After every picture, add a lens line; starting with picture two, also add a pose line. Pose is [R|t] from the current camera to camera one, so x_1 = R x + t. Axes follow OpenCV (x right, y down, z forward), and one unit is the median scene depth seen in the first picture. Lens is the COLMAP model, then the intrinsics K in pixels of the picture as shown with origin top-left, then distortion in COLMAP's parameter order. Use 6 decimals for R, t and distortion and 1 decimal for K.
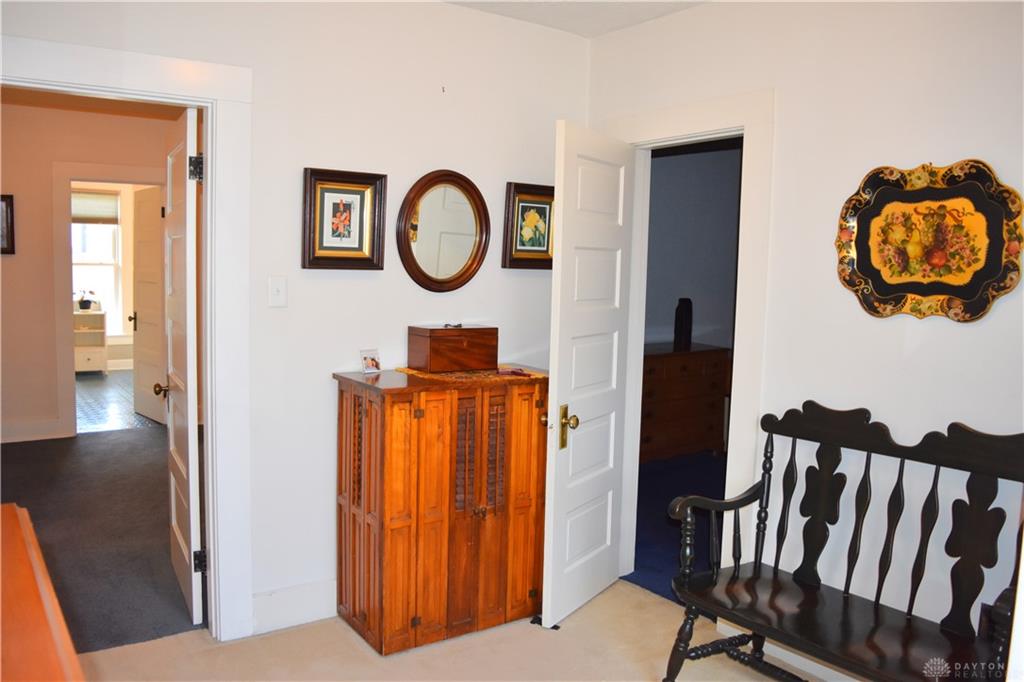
lens RADIAL K [[813.5, 0, 523.8], [0, 813.5, 313.3], [0, 0, 1]] dist [-0.095120, 0.021848]
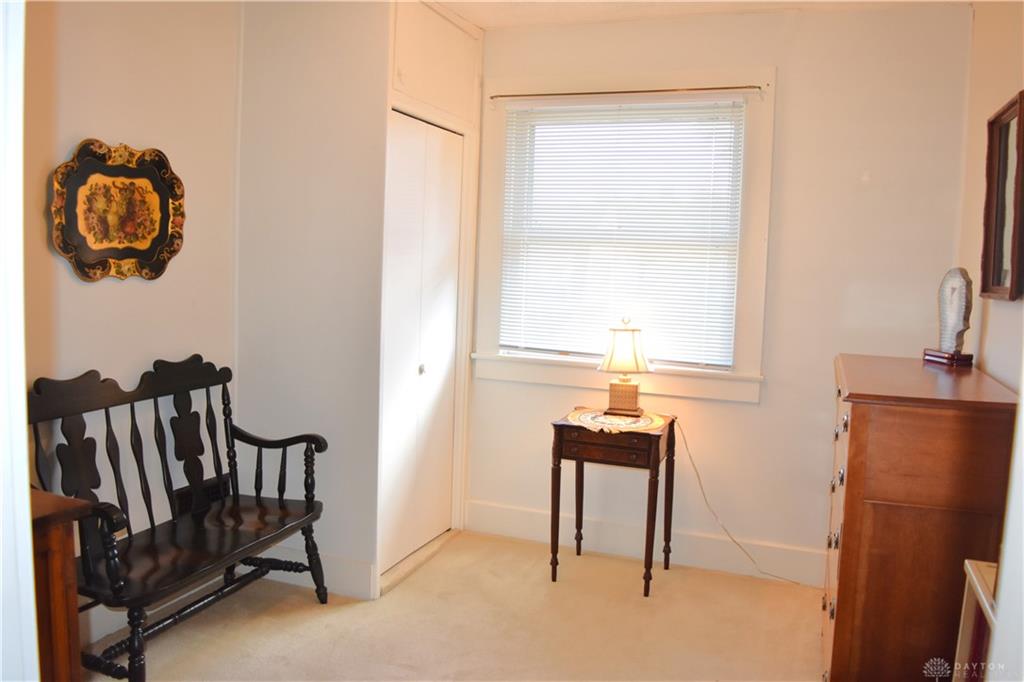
lens RADIAL K [[813.5, 0, 525.6], [0, 813.5, 348.5], [0, 0, 1]] dist [-0.095120, 0.021848]
pose [[-0.553579, -0.113476, 0.825029, -0.784191], [0.024766, 0.987992, 0.152508, -0.055862], [-0.832428, 0.104858, -0.544122, 1.153966]]
